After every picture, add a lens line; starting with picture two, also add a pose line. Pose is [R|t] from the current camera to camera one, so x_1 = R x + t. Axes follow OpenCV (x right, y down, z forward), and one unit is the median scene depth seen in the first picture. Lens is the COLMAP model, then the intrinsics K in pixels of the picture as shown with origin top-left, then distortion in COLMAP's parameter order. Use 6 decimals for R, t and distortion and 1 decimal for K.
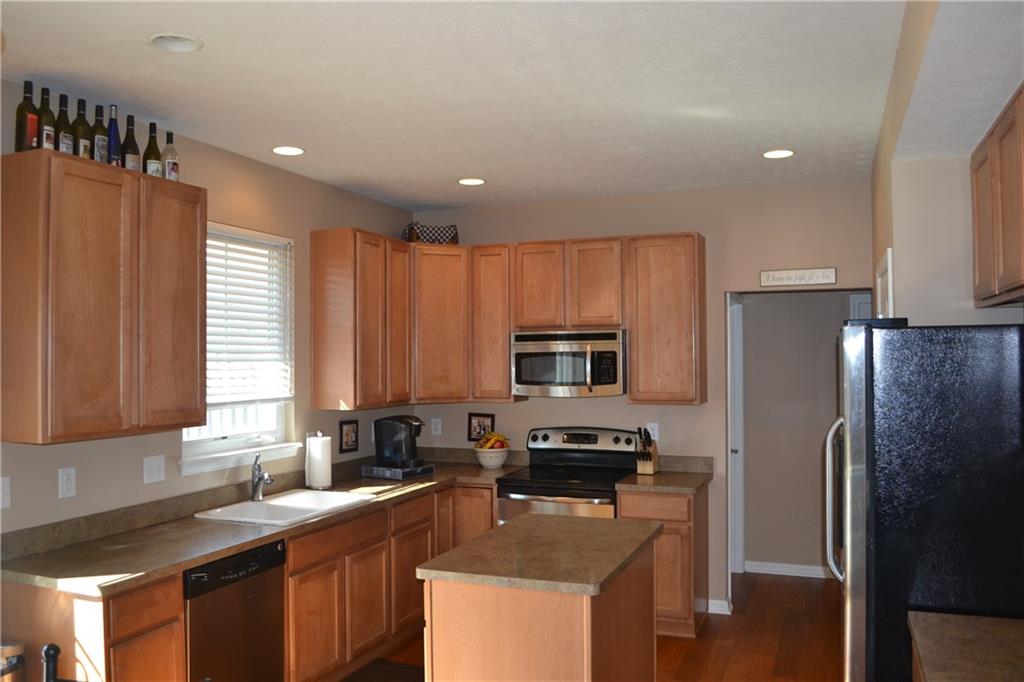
lens RADIAL K [[817.8, 0, 512.0], [0, 817.8, 341.0], [0, 0, 1]] dist [-0.085684, 0.002315]
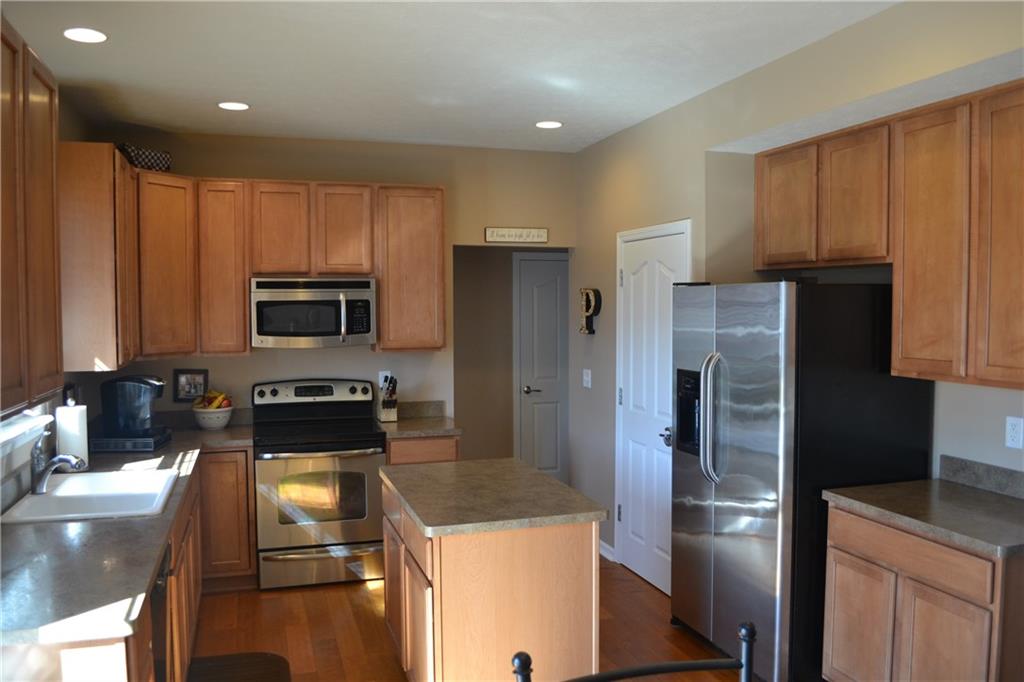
lens RADIAL K [[817.8, 0, 512.0], [0, 817.8, 341.0], [0, 0, 1]] dist [-0.085684, 0.002315]
pose [[0.773245, -0.022403, 0.633711, -0.360413], [-0.014722, 0.998472, 0.053261, 0.006889], [-0.633936, -0.050513, 0.771734, 0.123880]]
